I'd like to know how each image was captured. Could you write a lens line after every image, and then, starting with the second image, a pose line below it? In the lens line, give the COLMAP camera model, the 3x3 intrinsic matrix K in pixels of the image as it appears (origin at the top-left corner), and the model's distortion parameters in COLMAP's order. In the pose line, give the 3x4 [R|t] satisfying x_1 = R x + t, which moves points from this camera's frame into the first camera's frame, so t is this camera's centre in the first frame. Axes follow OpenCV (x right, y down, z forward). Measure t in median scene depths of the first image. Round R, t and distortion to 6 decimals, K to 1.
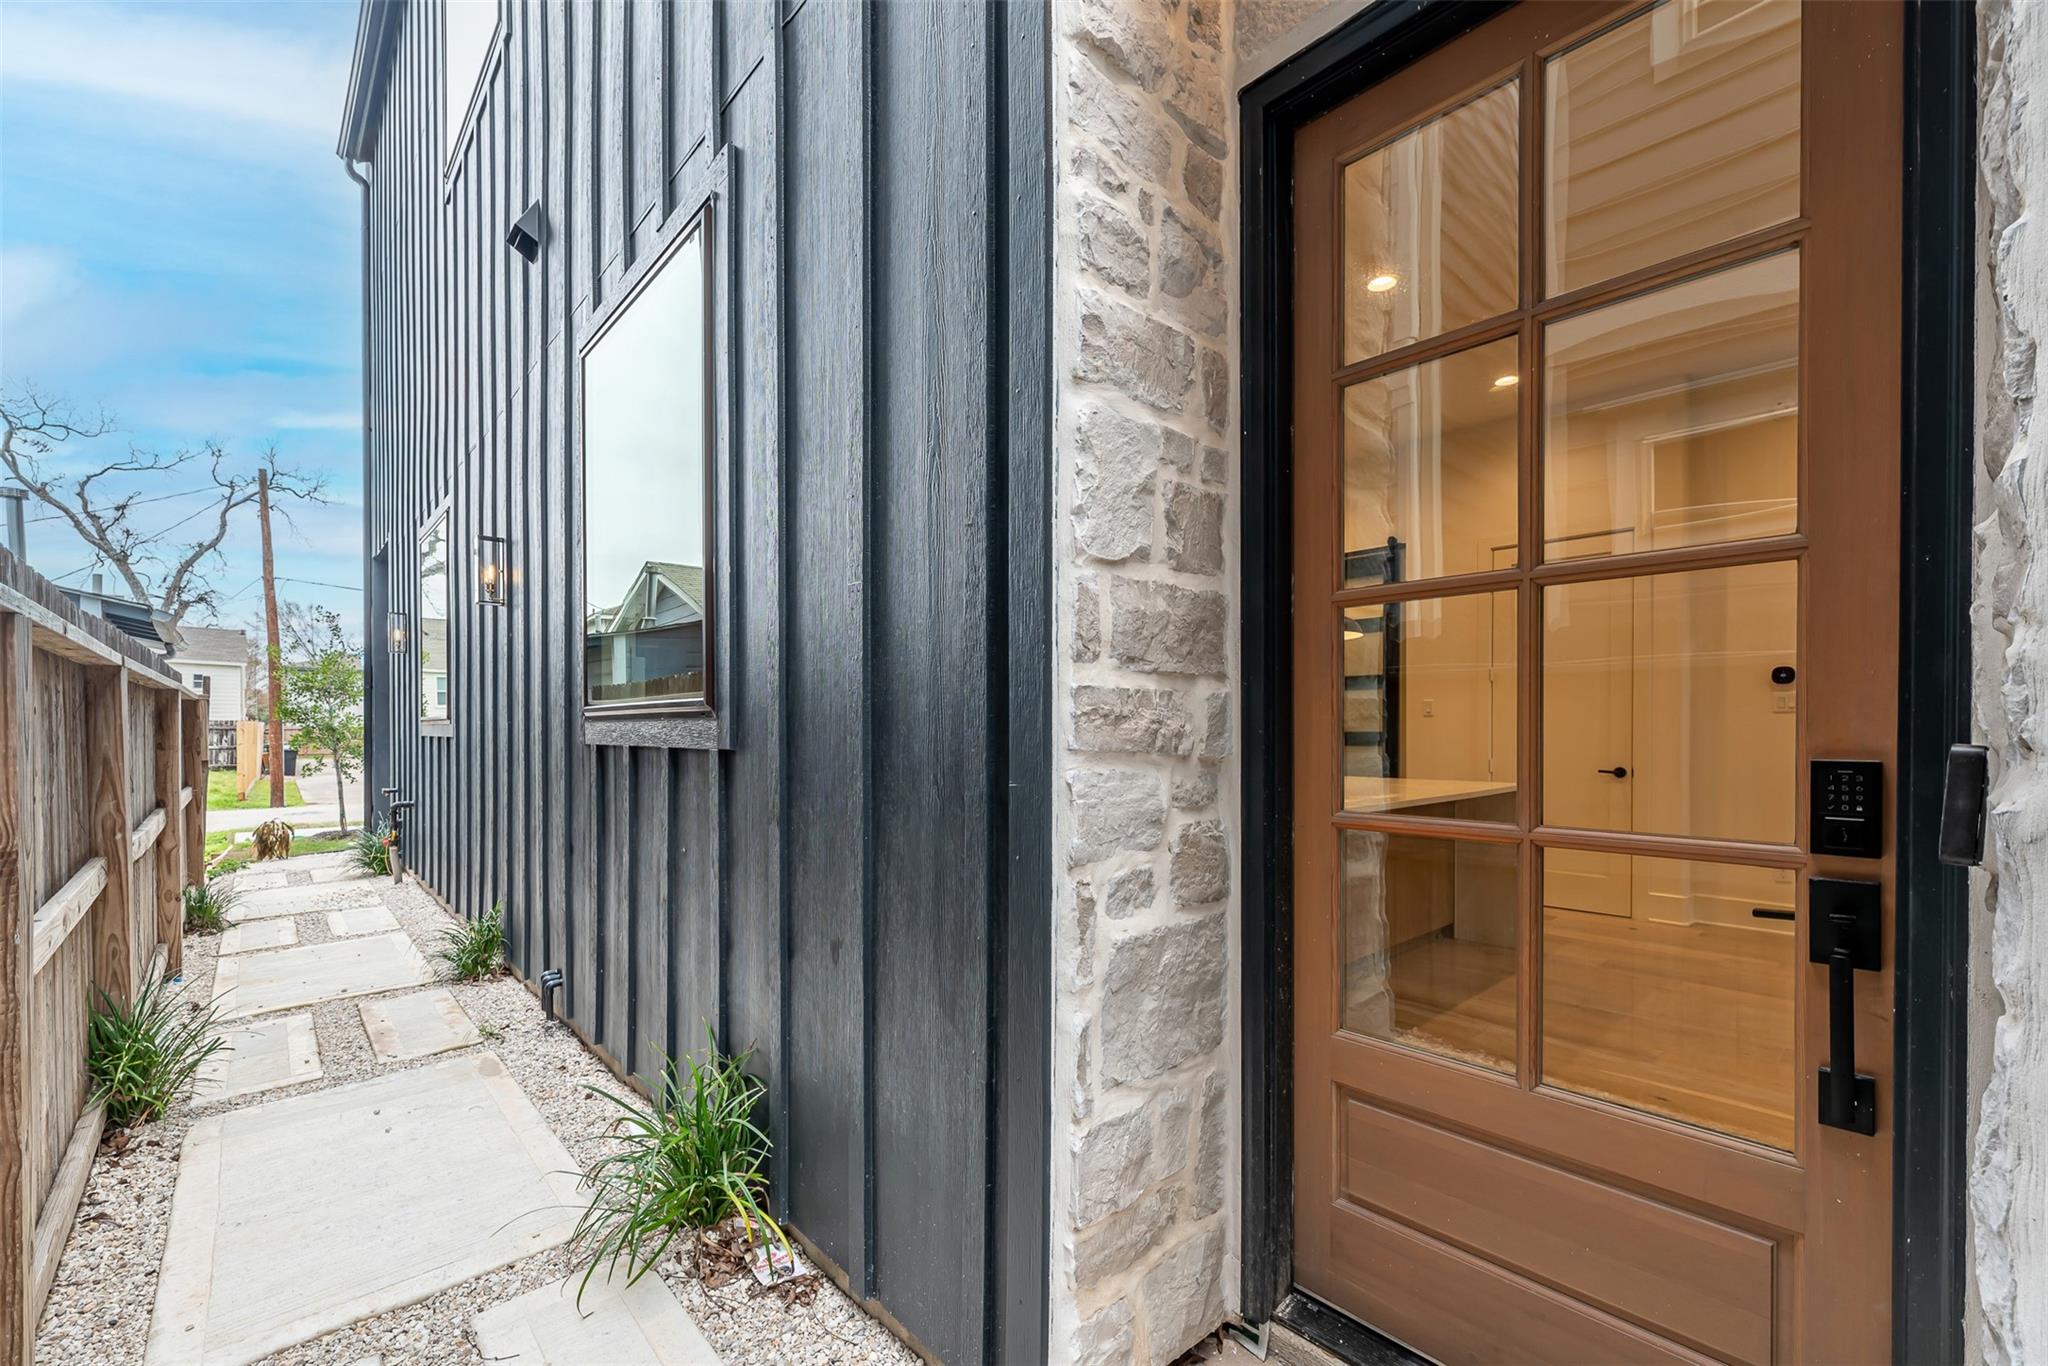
lens RADIAL K [[842.7, 0, 1027.2], [0, 842.7, 733.5], [0, 0, 1]] dist [-0.001175, -0.000191]
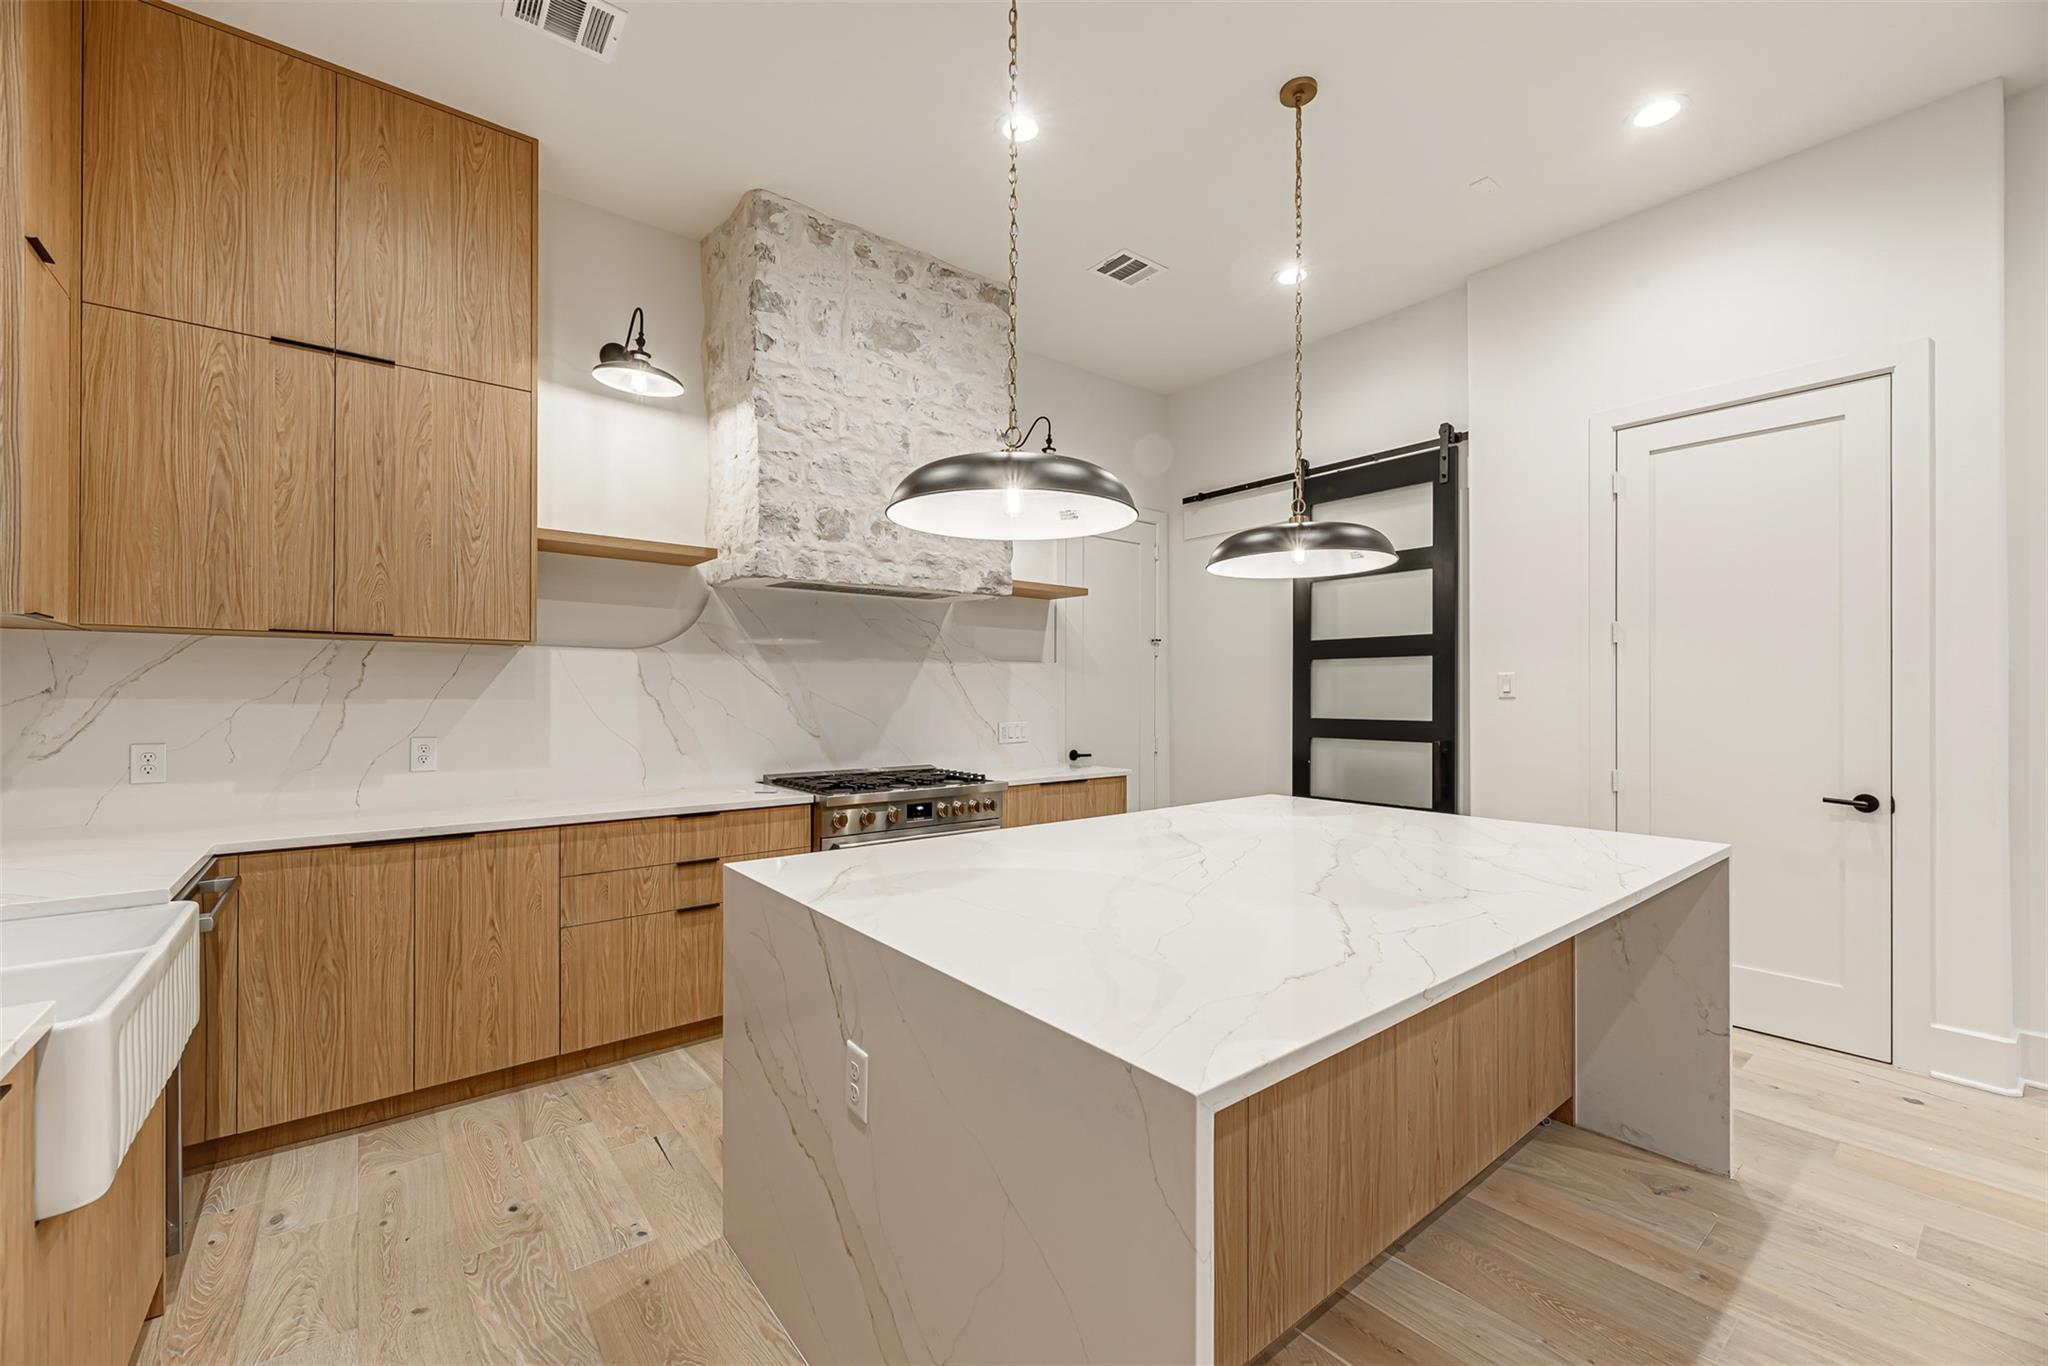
lens RADIAL K [[828.3, 0, 1015.5], [0, 828.3, 691.6], [0, 0, 1]] dist [0.000001, -0.000394]
pose [[0.997370, -0.001687, -0.072453, 0.176241], [0.001157, 0.999972, -0.007356, -0.025205], [0.072464, 0.007253, 0.997345, 0.406547]]
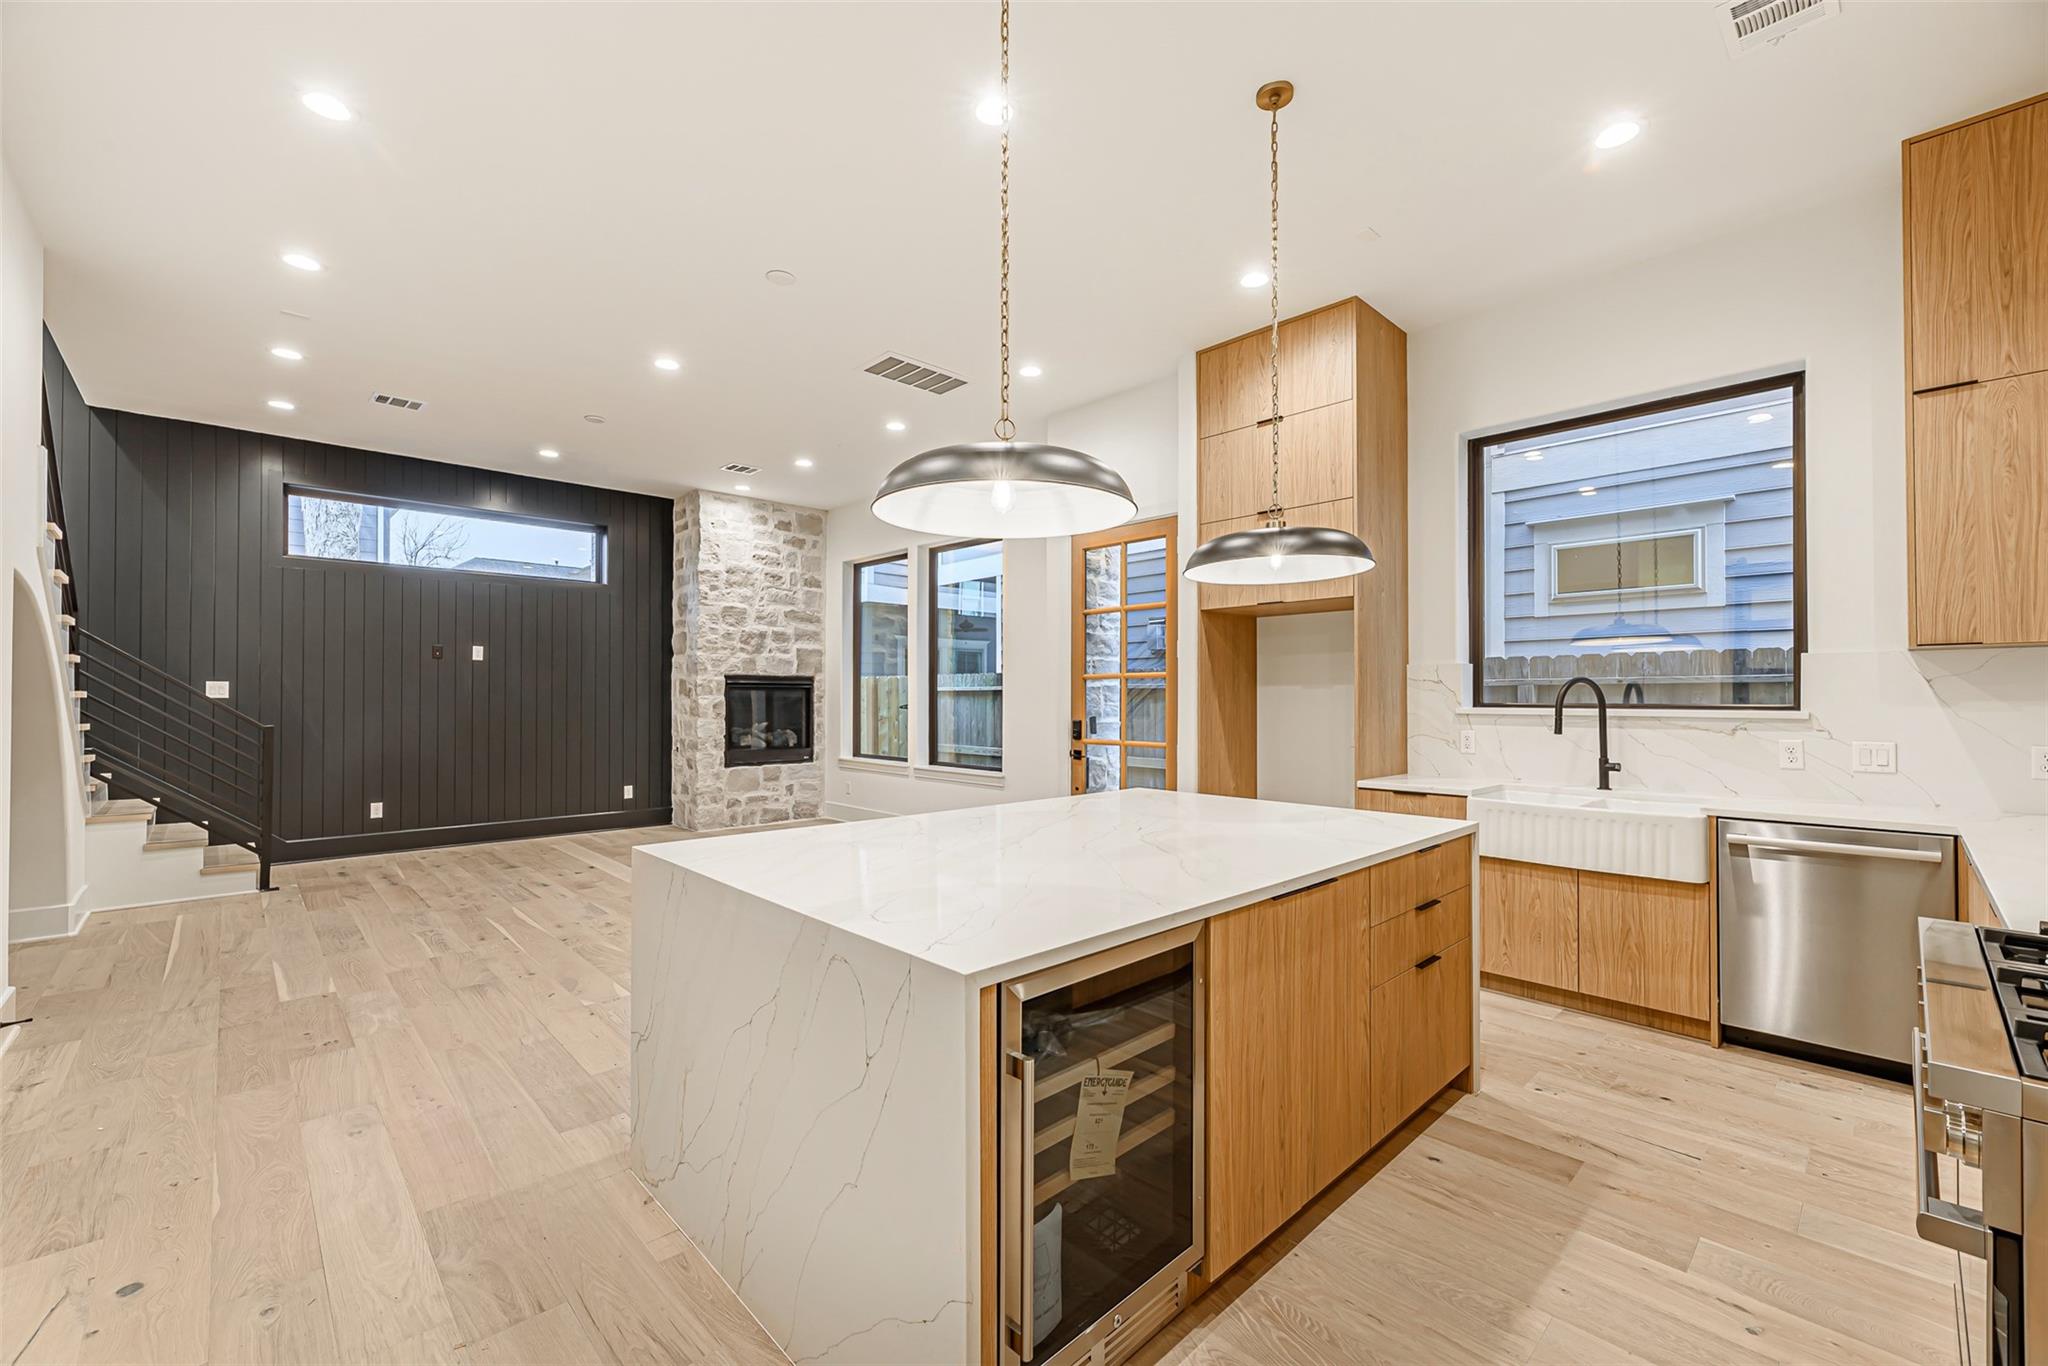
lens RADIAL K [[839.3, 0, 1016.4], [0, 839.3, 692.0], [0, 0, 1]] dist [0.001373, 0.000748]
pose [[-0.999925, -0.002268, -0.012049, 0.315872], [-0.002248, 0.999996, -0.001661, -0.030569], [0.012053, -0.001634, -0.999926, 1.306205]]
